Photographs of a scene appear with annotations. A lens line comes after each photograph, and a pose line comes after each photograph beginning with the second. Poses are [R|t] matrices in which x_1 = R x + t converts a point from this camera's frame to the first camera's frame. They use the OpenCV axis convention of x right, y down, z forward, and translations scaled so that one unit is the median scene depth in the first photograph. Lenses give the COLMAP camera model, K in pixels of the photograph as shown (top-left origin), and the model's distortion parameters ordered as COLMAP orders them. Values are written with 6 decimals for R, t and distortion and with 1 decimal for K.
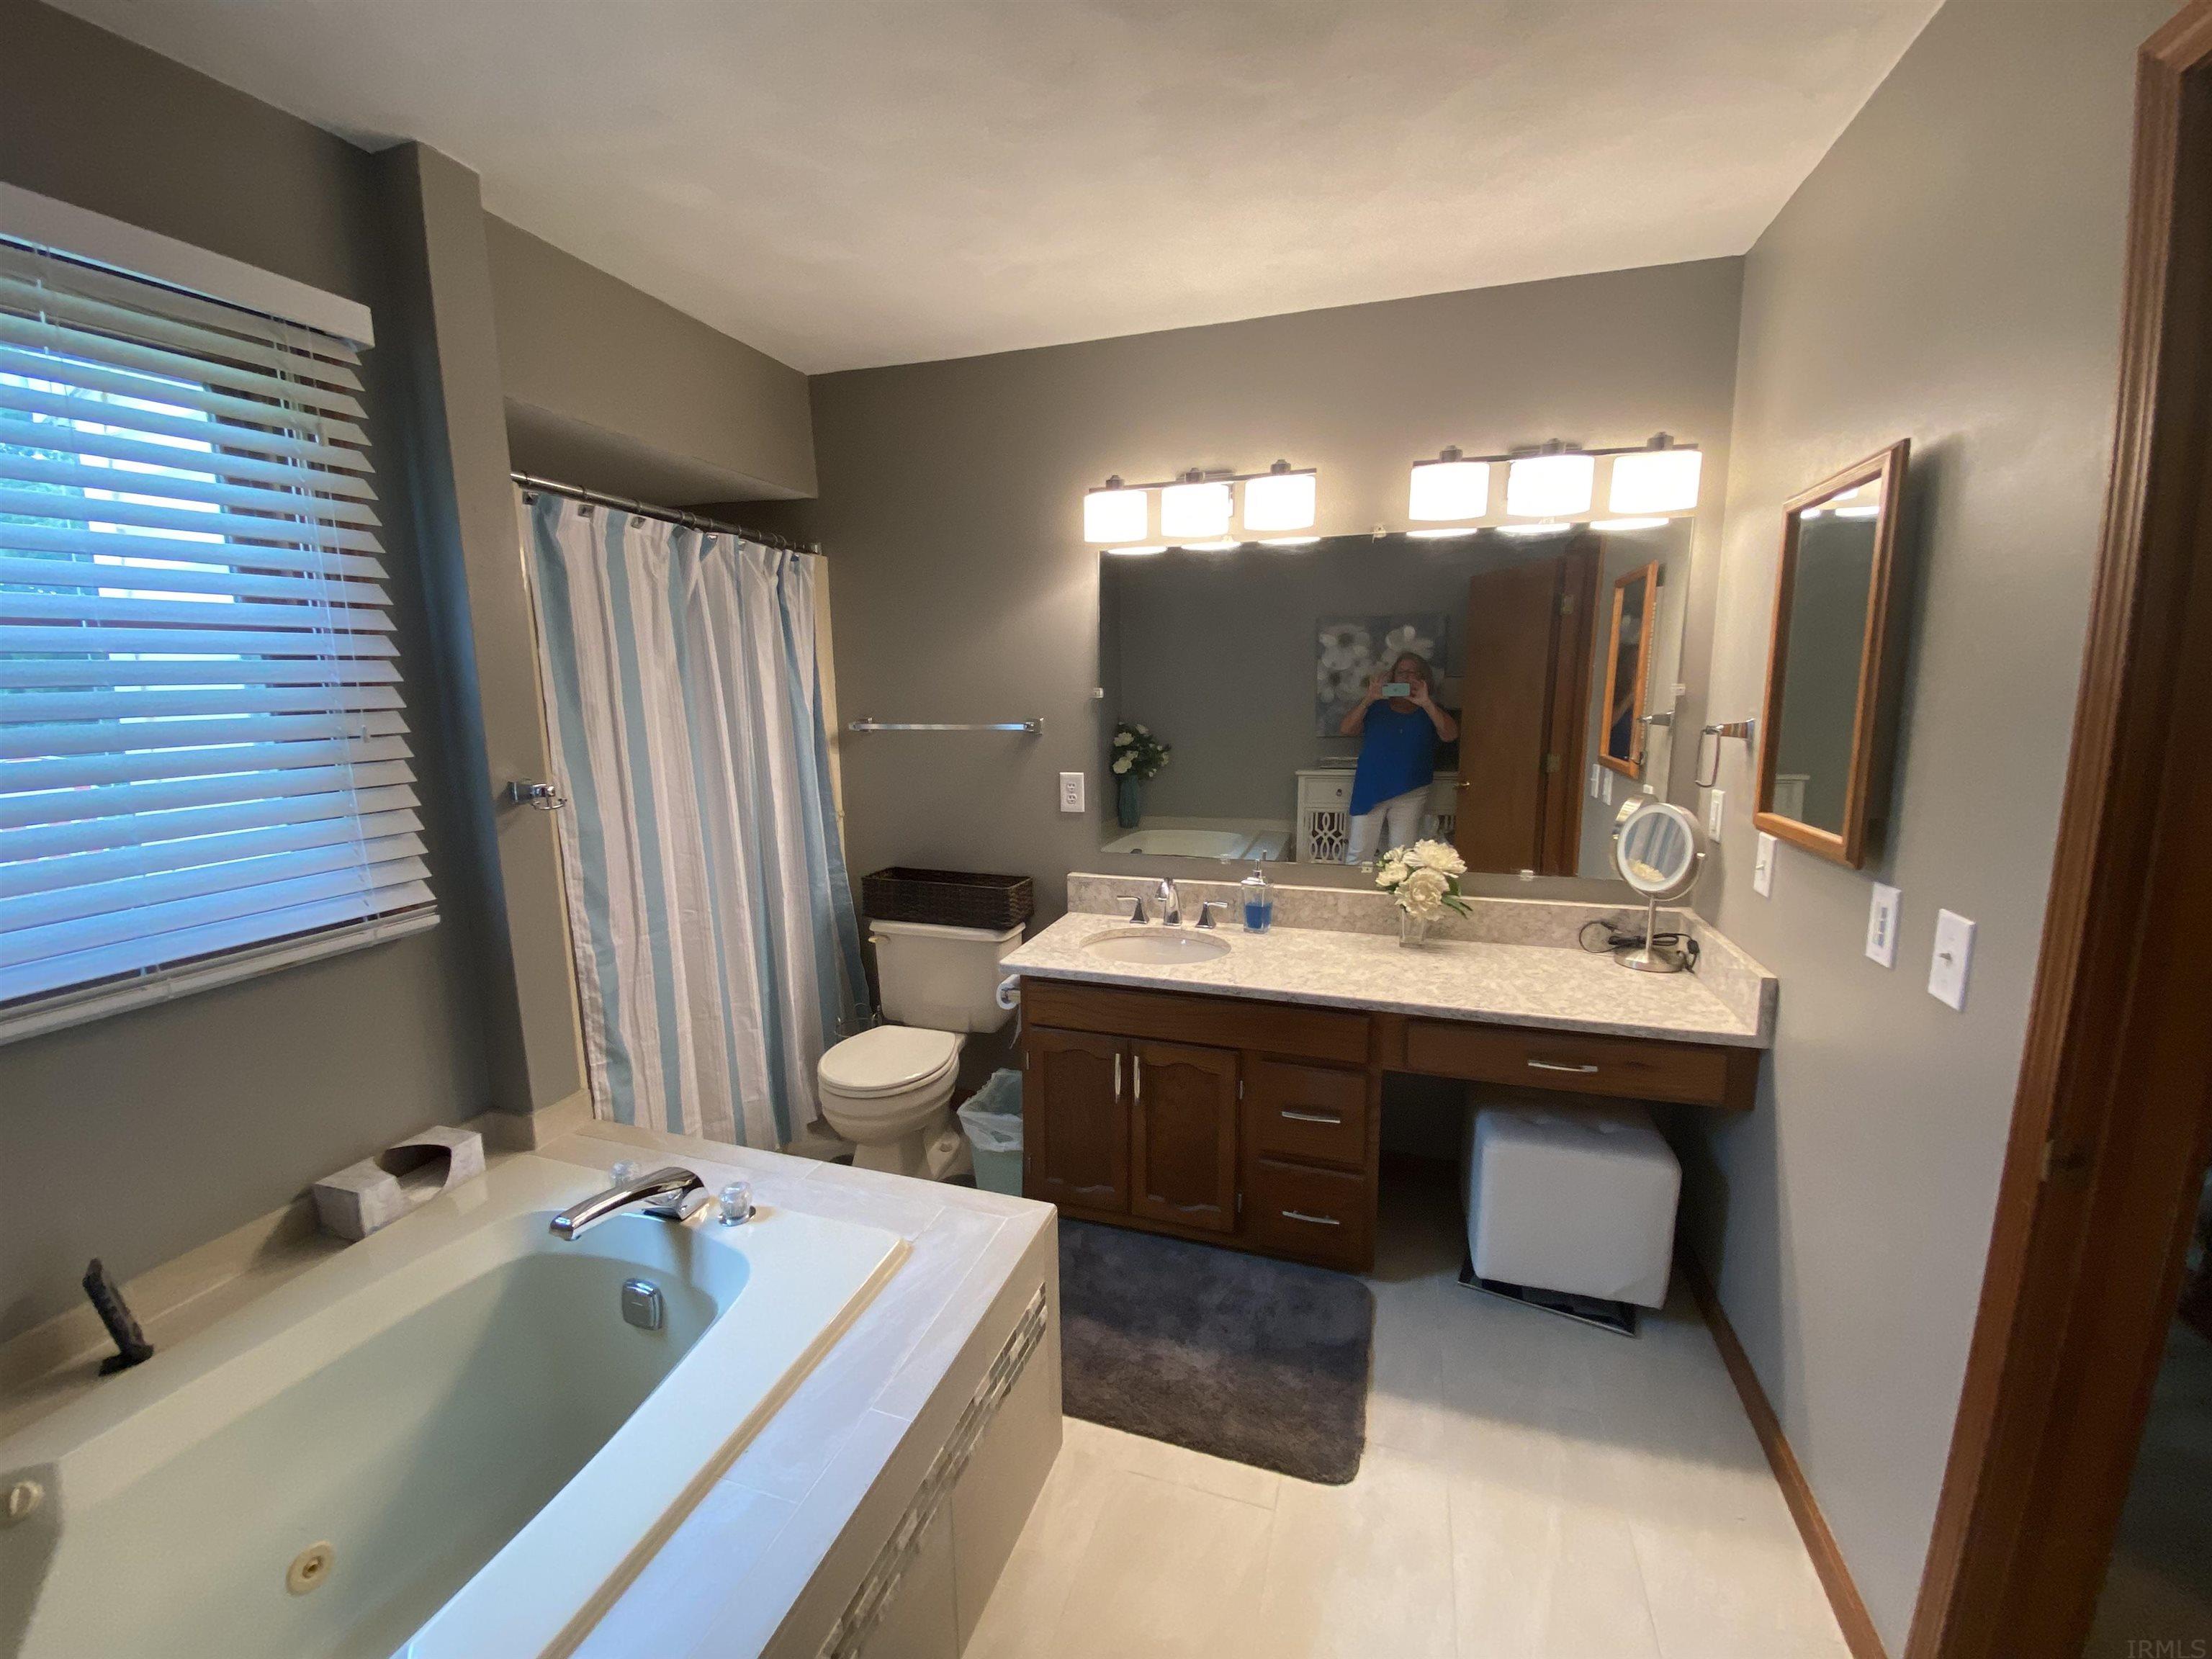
lens RADIAL K [[905.4, 0, 1113.4], [0, 905.4, 820.7], [0, 0, 1]] dist [0.007003, -0.007342]
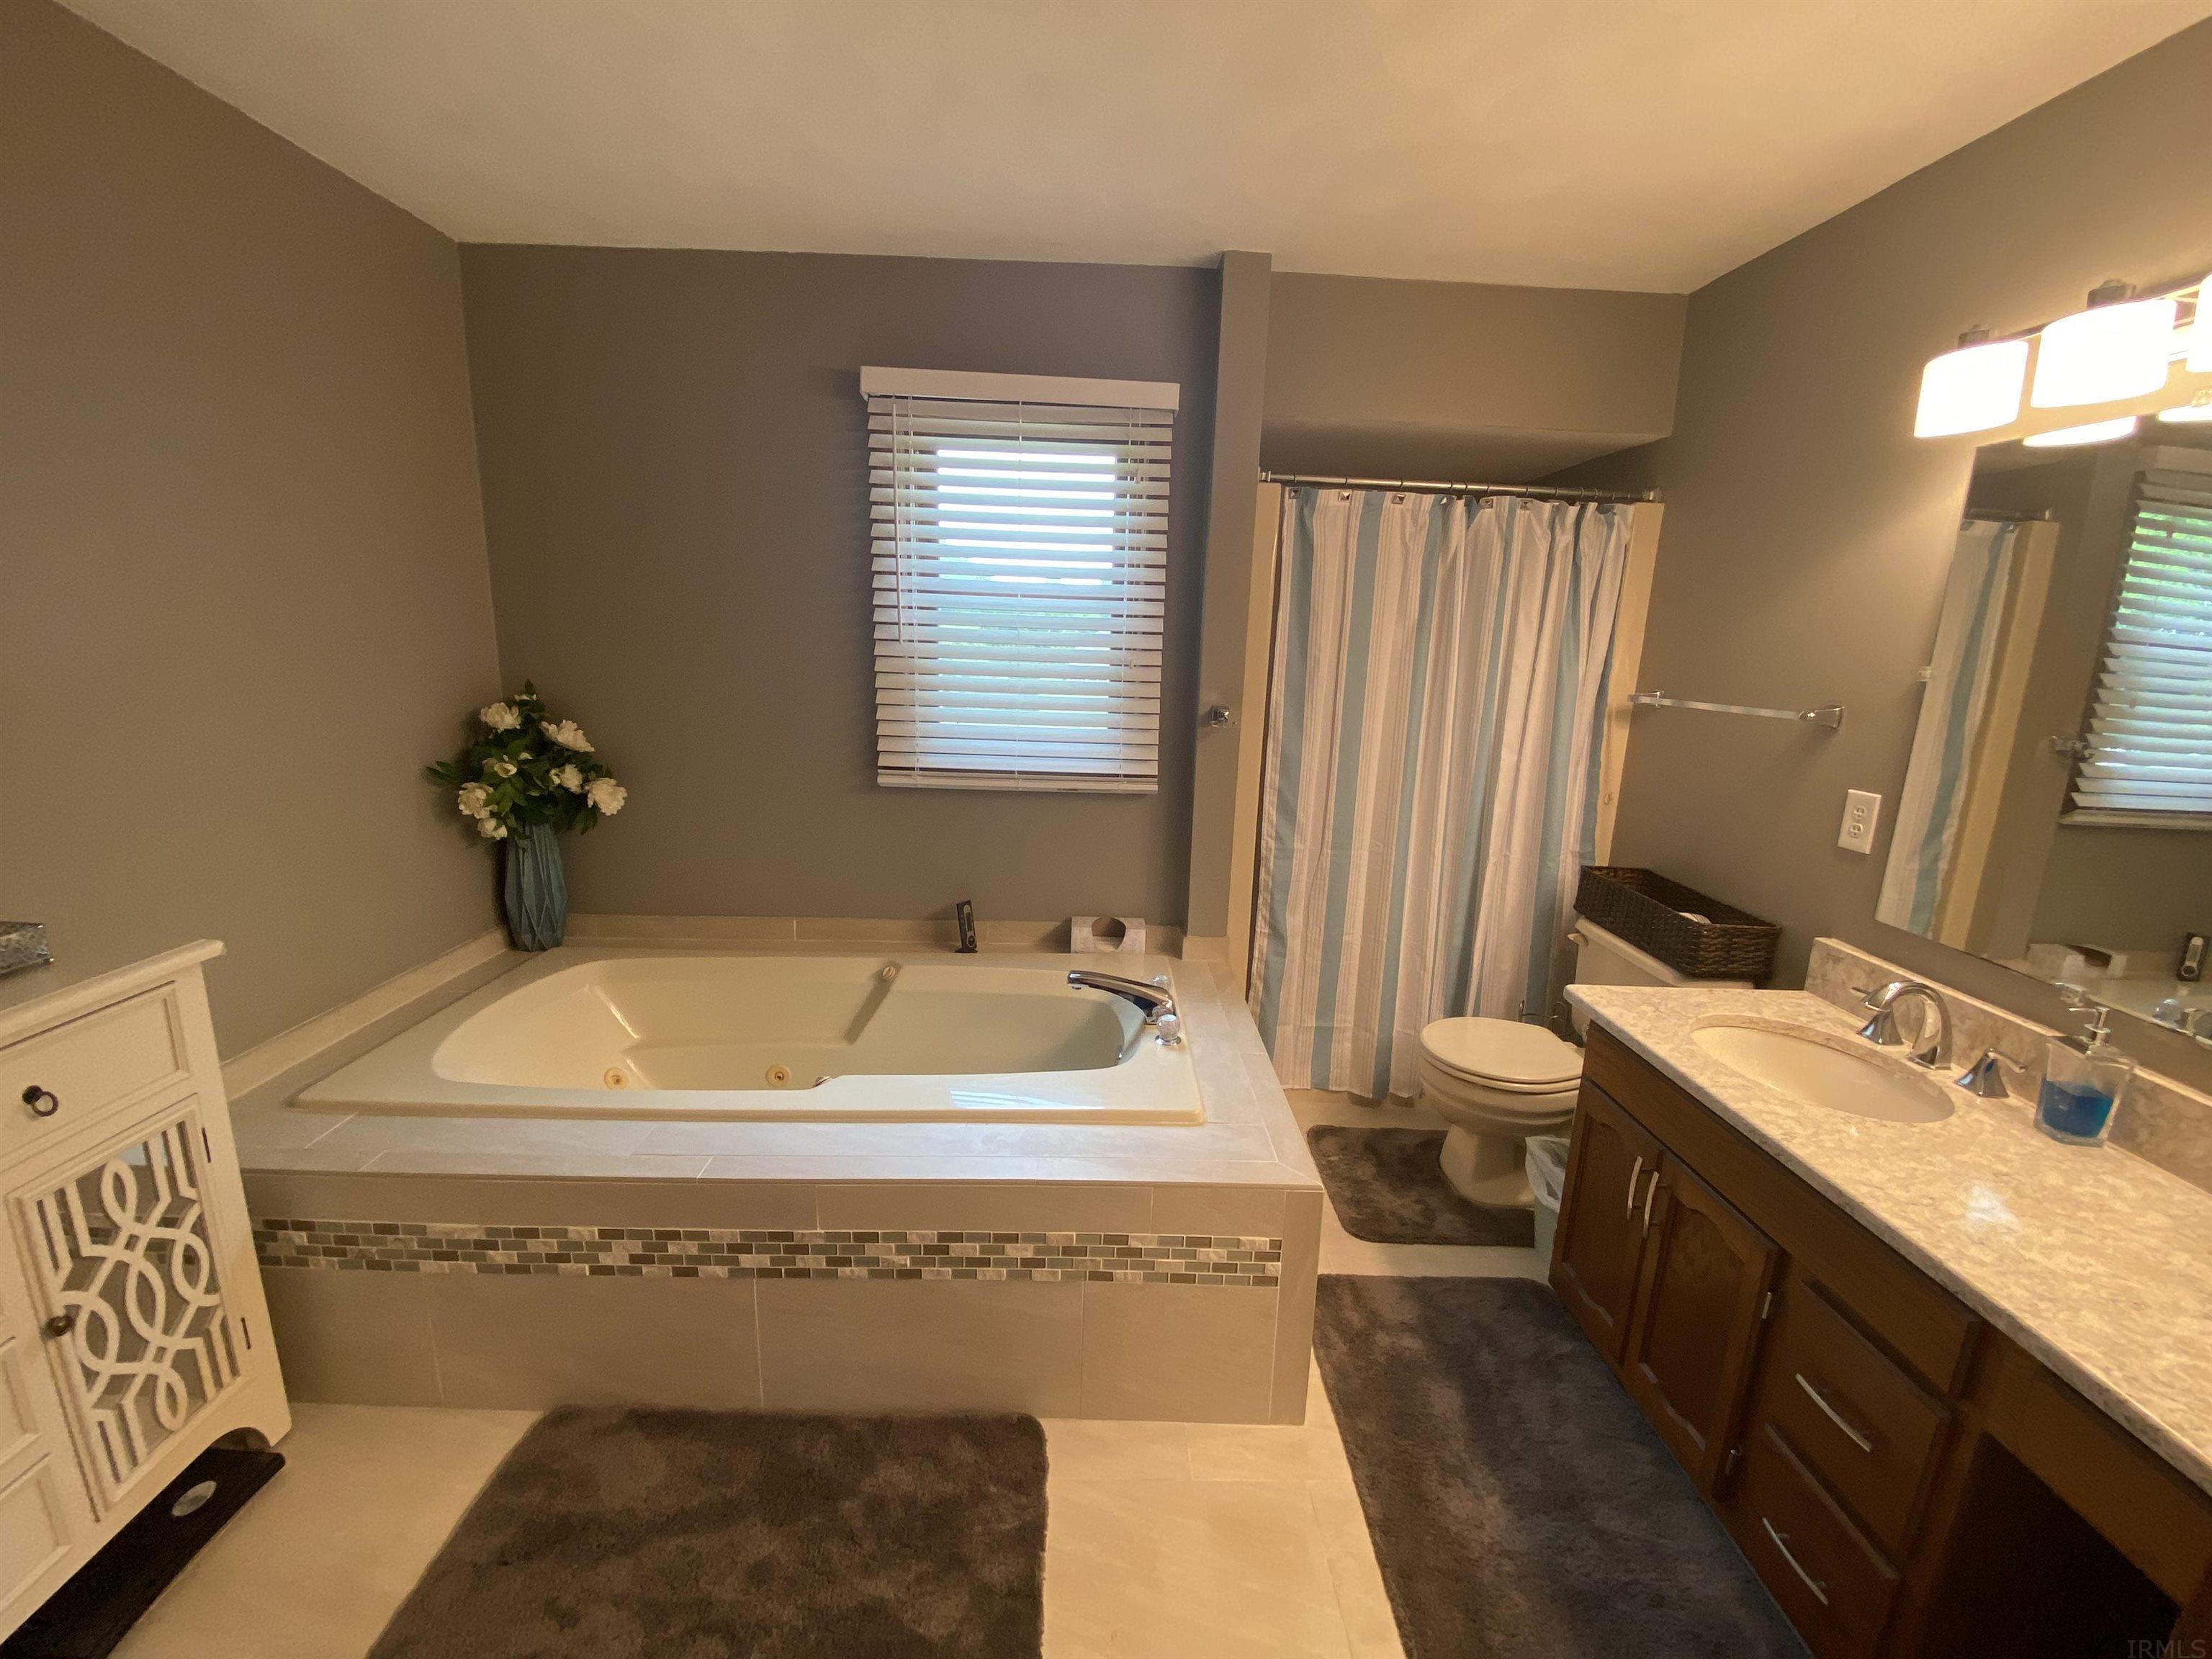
lens RADIAL K [[905.4, 0, 1103.7], [0, 905.4, 839.1], [0, 0, 1]] dist [0.007003, -0.007342]
pose [[0.306615, 0.224224, -0.925046, 0.502475], [-0.182721, 0.967648, 0.173986, -0.042933], [0.934131, 0.115679, 0.337666, 0.306735]]
